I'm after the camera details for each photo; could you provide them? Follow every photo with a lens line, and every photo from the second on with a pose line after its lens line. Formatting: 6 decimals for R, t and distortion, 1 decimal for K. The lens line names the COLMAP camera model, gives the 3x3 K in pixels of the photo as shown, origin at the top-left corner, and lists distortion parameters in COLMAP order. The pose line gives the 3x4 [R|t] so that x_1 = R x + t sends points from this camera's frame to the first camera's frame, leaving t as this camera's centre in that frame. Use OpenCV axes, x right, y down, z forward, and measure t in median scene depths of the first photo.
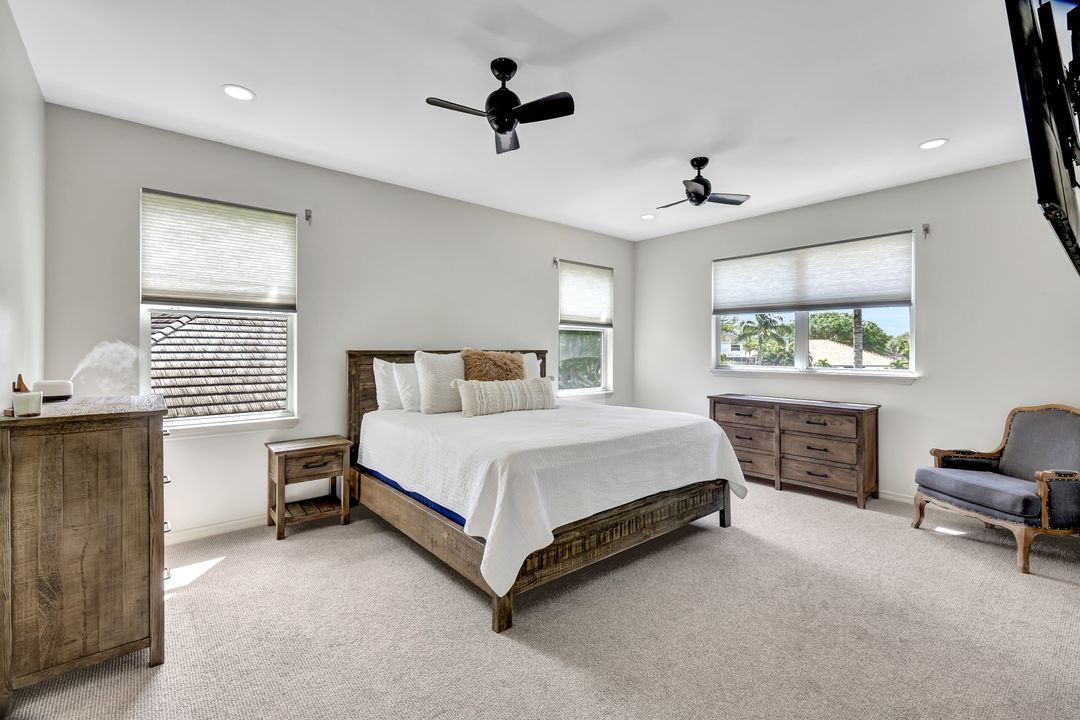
lens RADIAL K [[470.0, 0, 543.5], [0, 470.0, 354.0], [0, 0, 1]] dist [0.001409, -0.000031]
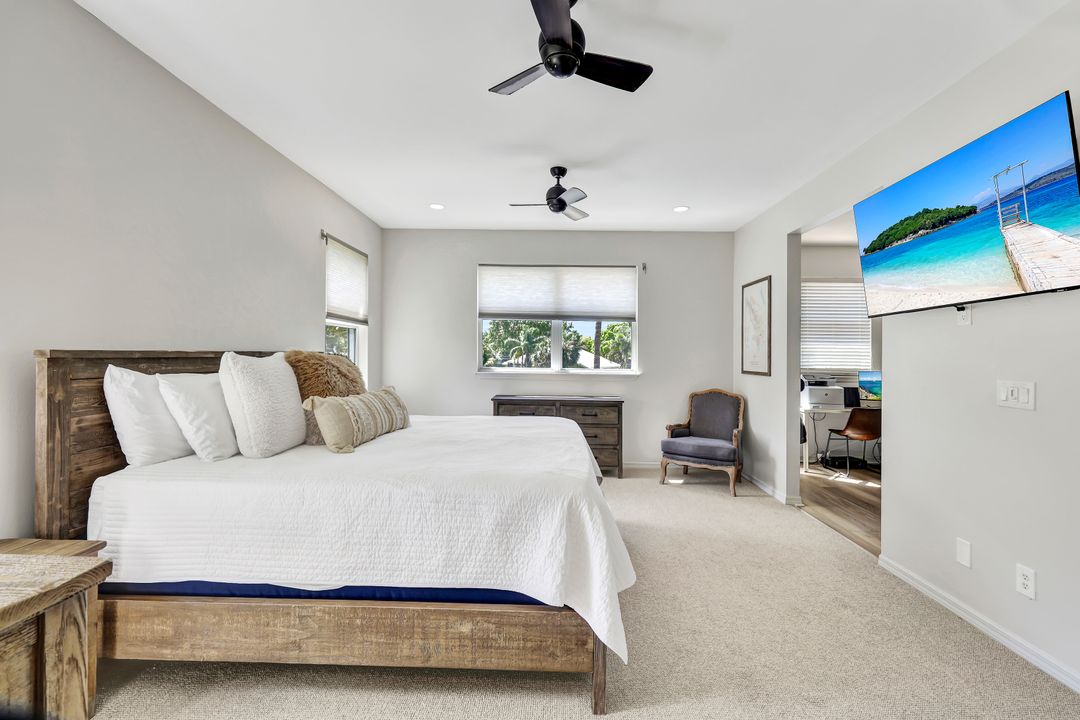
lens RADIAL K [[470.0, 0, 541.2], [0, 470.0, 358.0], [0, 0, 1]] dist [0.001409, -0.000031]
pose [[0.669732, -0.000717, 0.742603, -0.431182], [-0.004194, 0.999980, 0.004748, -0.004007], [-0.742591, -0.006295, 0.669715, 0.316871]]
